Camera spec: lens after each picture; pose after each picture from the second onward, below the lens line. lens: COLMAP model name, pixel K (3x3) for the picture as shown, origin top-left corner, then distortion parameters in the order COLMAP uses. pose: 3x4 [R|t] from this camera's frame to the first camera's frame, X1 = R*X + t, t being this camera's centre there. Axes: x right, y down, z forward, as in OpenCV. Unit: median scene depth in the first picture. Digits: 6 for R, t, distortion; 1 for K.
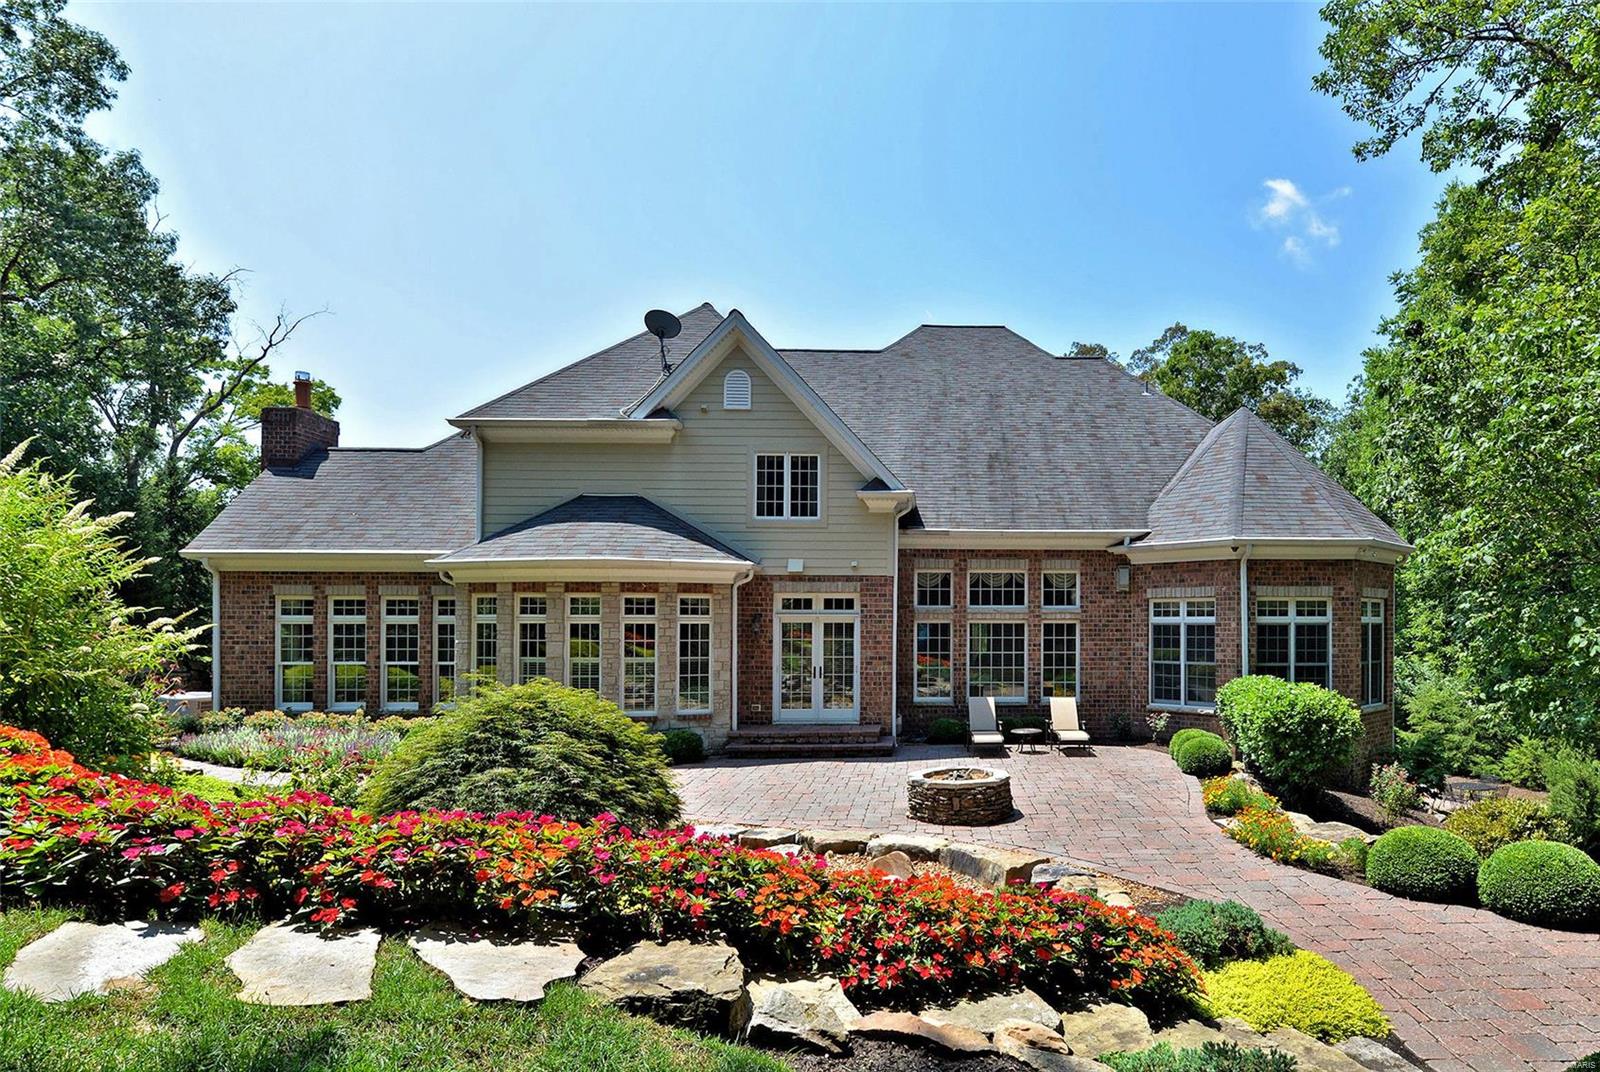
lens RADIAL K [[1071.5, 0, 801.6], [0, 1071.5, 550.7], [0, 0, 1]] dist [-0.004465, -0.003819]
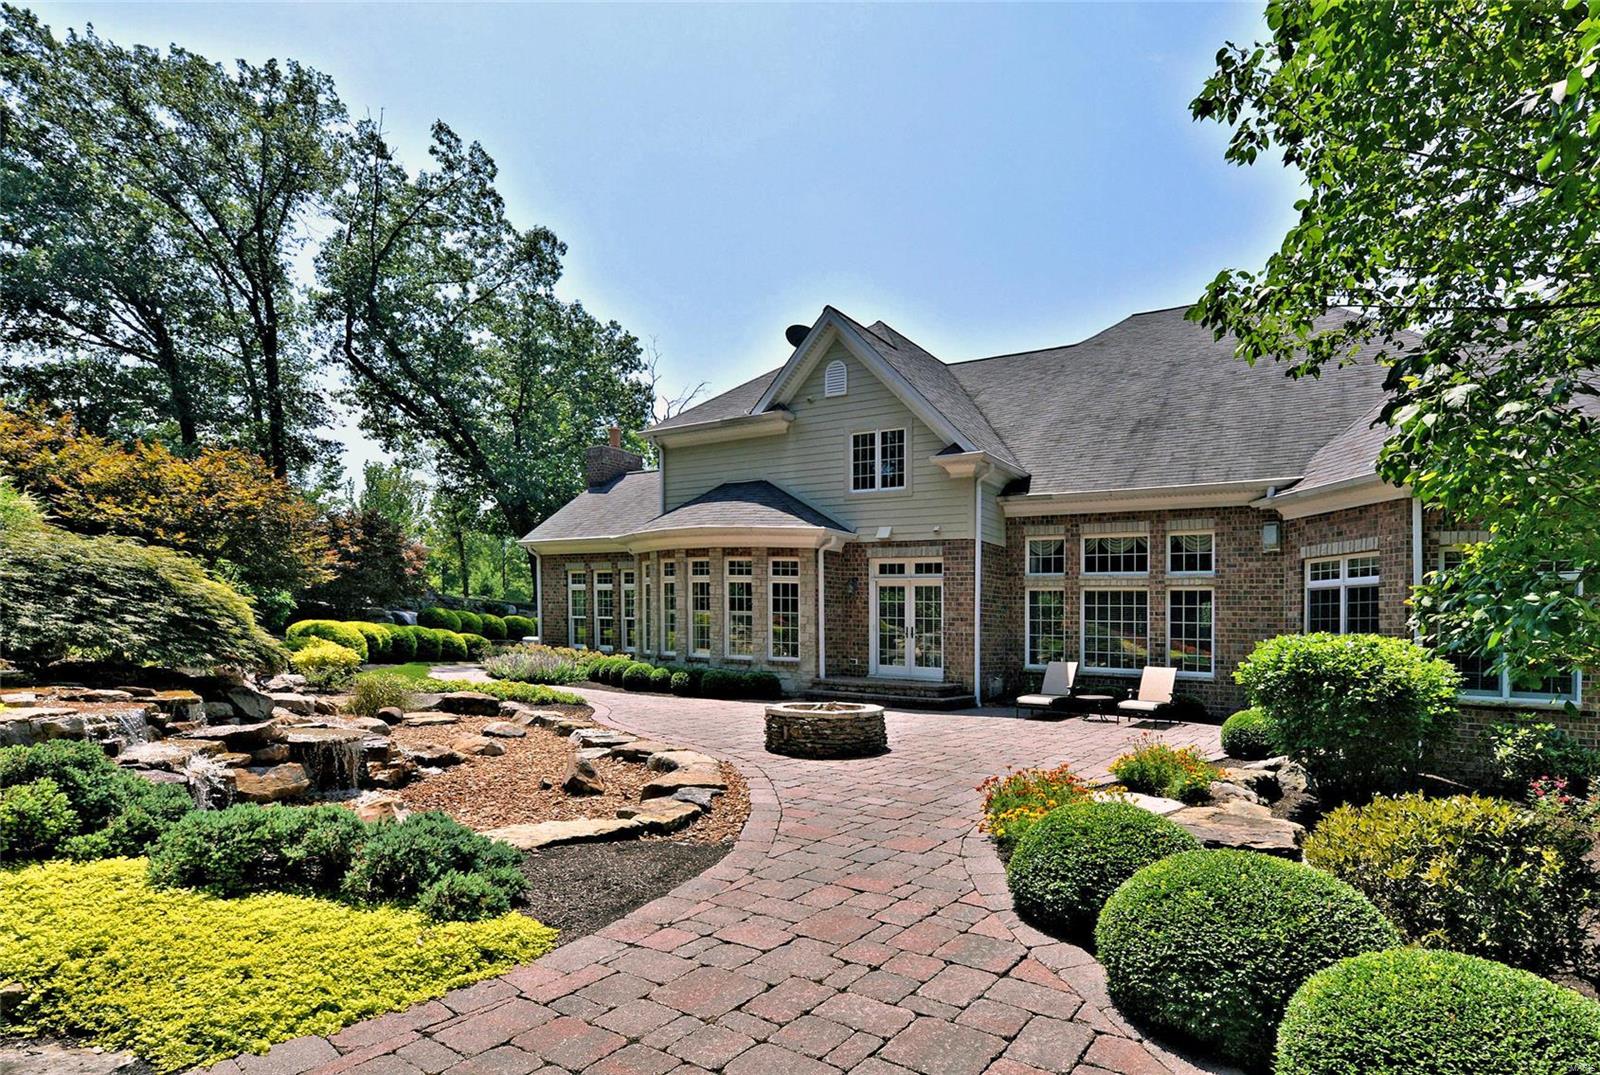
lens RADIAL K [[766.4, 0, 791.6], [0, 766.4, 610.8], [0, 0, 1]] dist [0.003338, -0.000047]
pose [[0.831861, 0.008908, -0.554913, 0.348138], [0.002628, 0.999797, 0.019989, 0.077381], [0.554978, -0.018086, 0.831669, 0.296486]]
